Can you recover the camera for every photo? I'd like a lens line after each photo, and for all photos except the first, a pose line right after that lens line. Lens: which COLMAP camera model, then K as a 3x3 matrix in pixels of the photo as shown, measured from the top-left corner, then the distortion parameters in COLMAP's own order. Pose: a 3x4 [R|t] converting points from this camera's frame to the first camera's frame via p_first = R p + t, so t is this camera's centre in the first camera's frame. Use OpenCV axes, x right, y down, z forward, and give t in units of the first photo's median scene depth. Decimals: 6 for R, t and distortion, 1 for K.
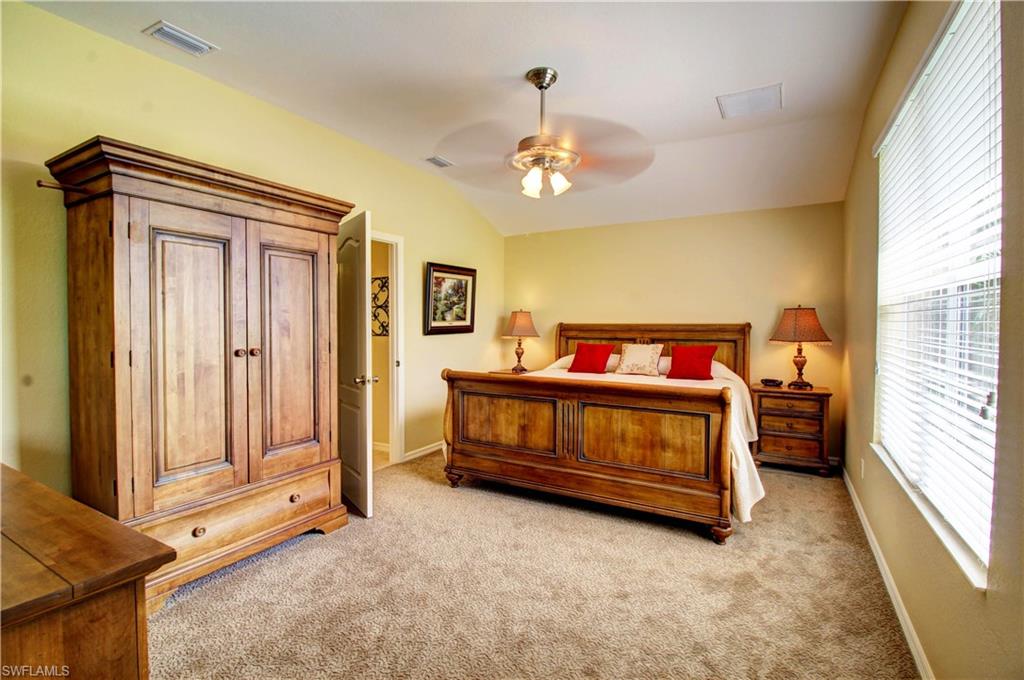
lens RADIAL K [[475.6, 0, 509.5], [0, 475.6, 335.3], [0, 0, 1]] dist [-0.011011, -0.005390]
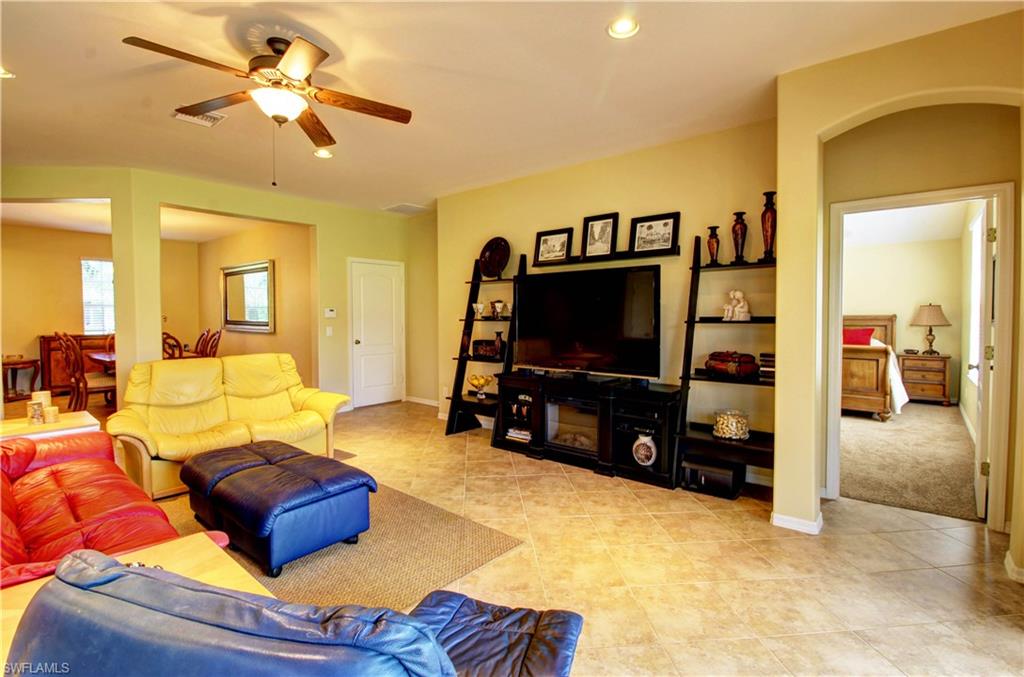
lens RADIAL K [[489.4, 0, 512.0], [0, 489.4, 332.8], [0, 0, 1]] dist [-0.019314, -0.000655]
pose [[0.984212, -0.000493, -0.176994, -0.529211], [0.001370, 0.999987, 0.004828, 0.028599], [0.176989, -0.004994, 0.984200, -0.920836]]
